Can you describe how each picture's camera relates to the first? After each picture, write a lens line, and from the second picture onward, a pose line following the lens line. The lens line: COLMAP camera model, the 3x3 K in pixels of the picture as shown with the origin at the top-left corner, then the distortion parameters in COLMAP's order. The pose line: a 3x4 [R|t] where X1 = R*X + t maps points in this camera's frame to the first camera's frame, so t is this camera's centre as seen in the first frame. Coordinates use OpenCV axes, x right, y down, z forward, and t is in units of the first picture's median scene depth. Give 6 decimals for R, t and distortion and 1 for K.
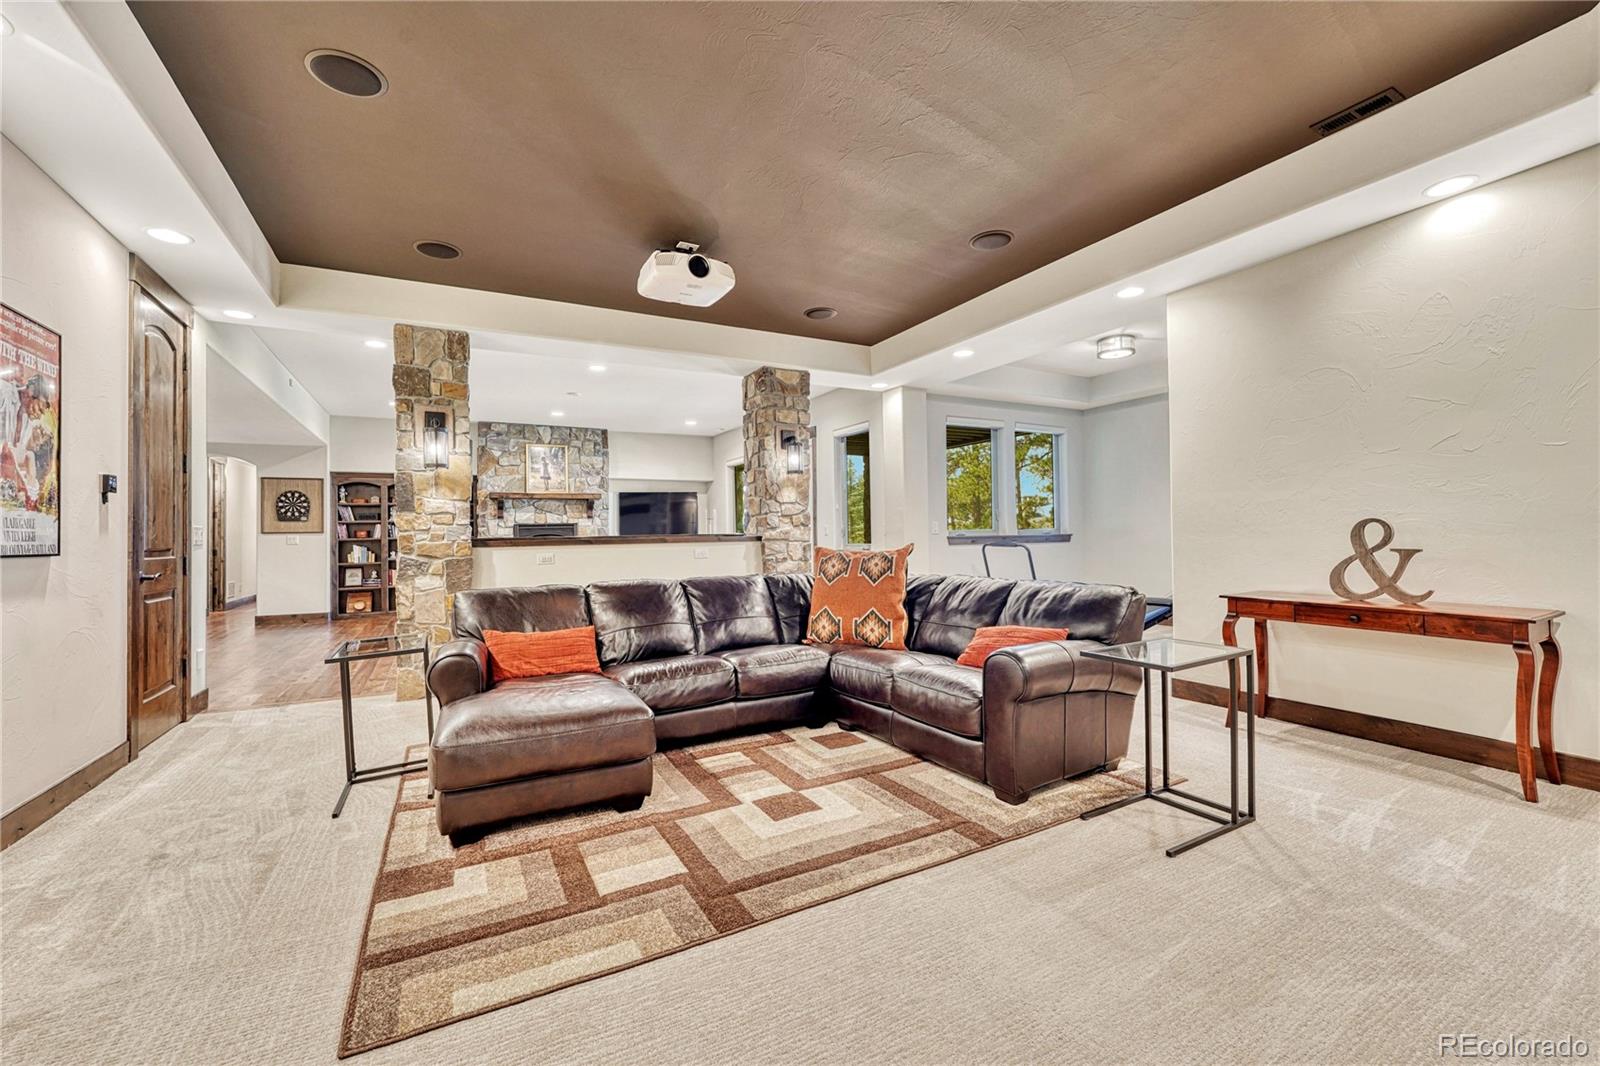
lens RADIAL K [[665.0, 0, 816.3], [0, 665.0, 542.2], [0, 0, 1]] dist [-0.017766, 0.000022]
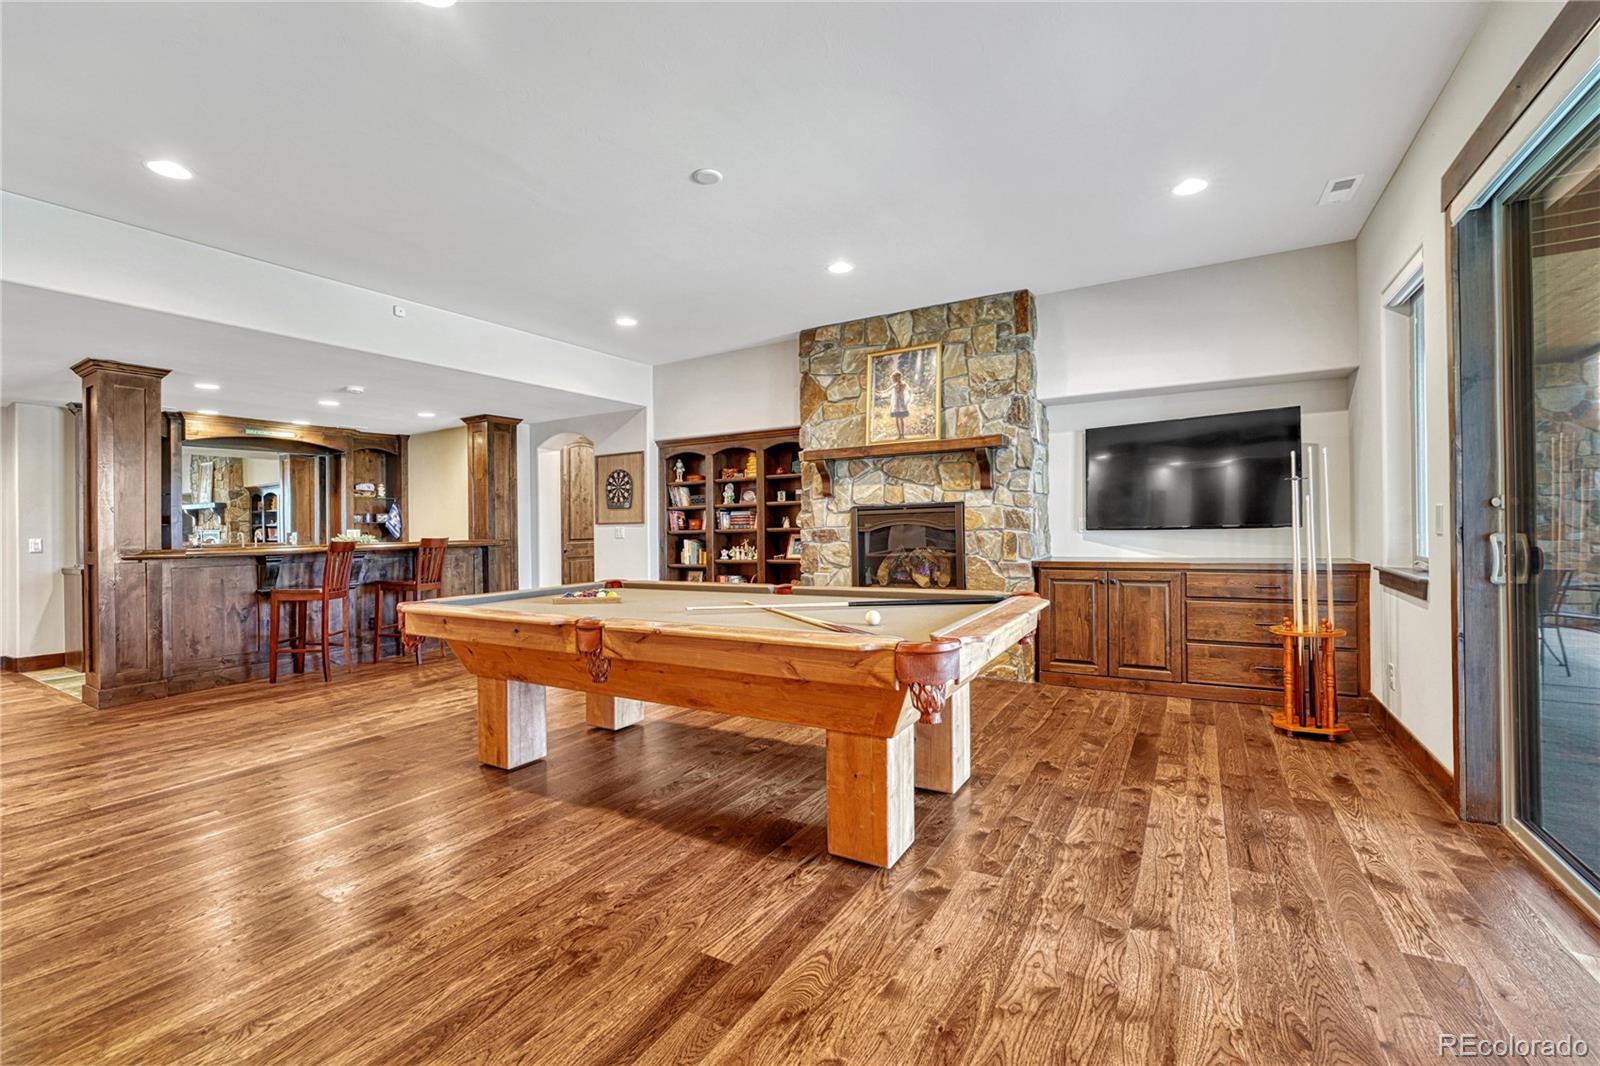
lens RADIAL K [[670.7, 0, 771.3], [0, 670.7, 522.7], [0, 0, 1]] dist [-0.017670, 0.000225]
pose [[0.498915, 0.005666, -0.866632, -0.012949], [0.003185, 0.999960, 0.008371, -0.019944], [0.866645, -0.006936, 0.498877, 0.707084]]
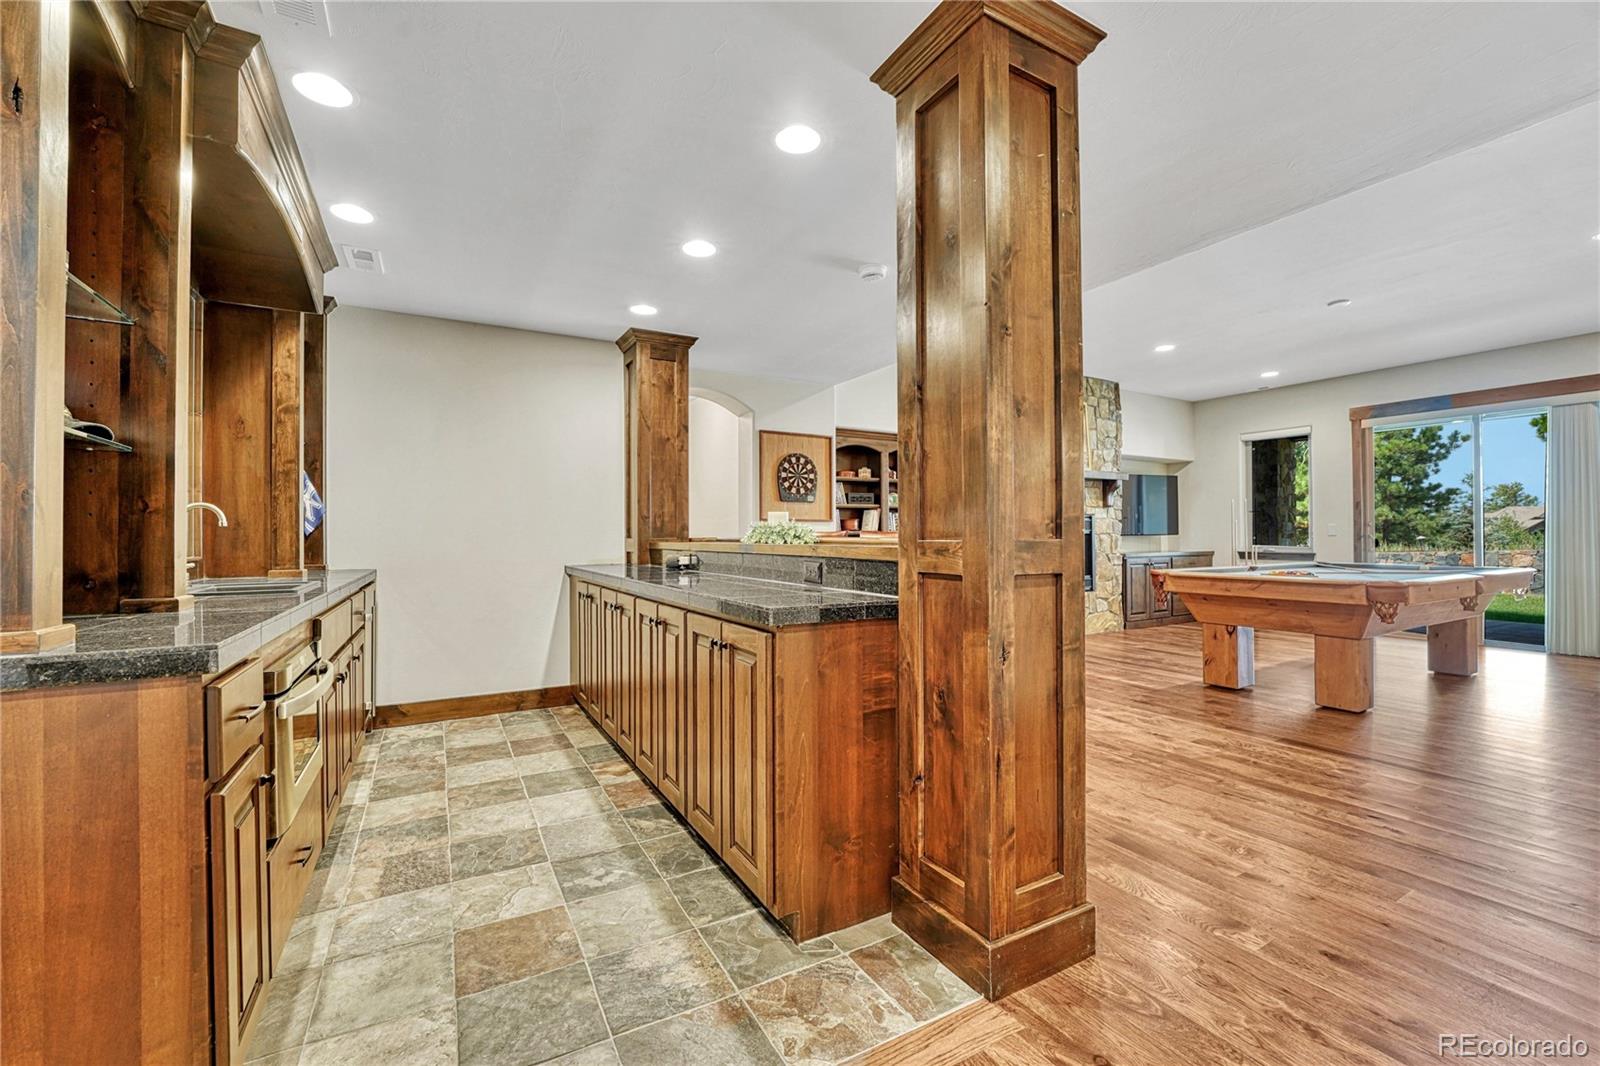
lens RADIAL K [[665.0, 0, 800.6], [0, 665.0, 530.5], [0, 0, 1]] dist [-0.017766, 0.000022]
pose [[0.999820, 0.016380, 0.009593, -0.743291], [-0.016208, 0.999712, -0.017718, 0.005747], [-0.009880, 0.017559, 0.999797, 0.340593]]
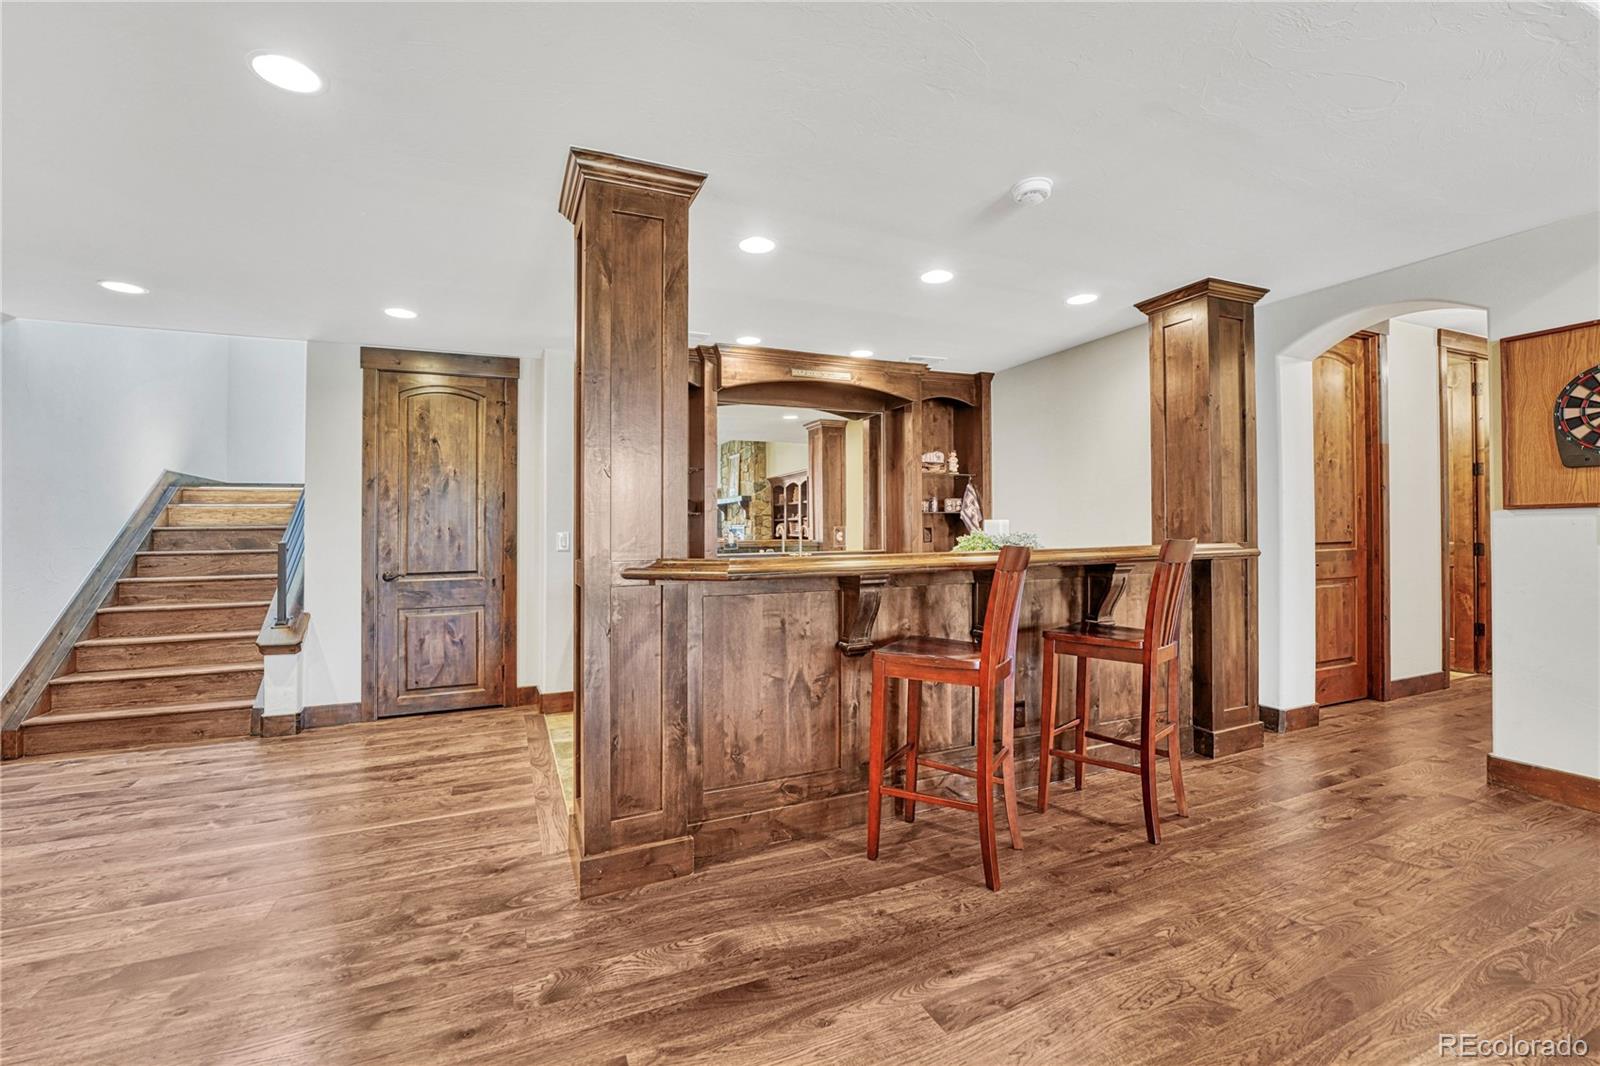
lens RADIAL K [[670.7, 0, 781.4], [0, 670.7, 510.5], [0, 0, 1]] dist [-0.017670, 0.000225]
pose [[-0.105127, -0.009393, -0.994414, -0.439333], [0.007032, 0.999923, -0.010188, -0.011268], [0.994434, -0.008064, -0.105052, 0.615980]]
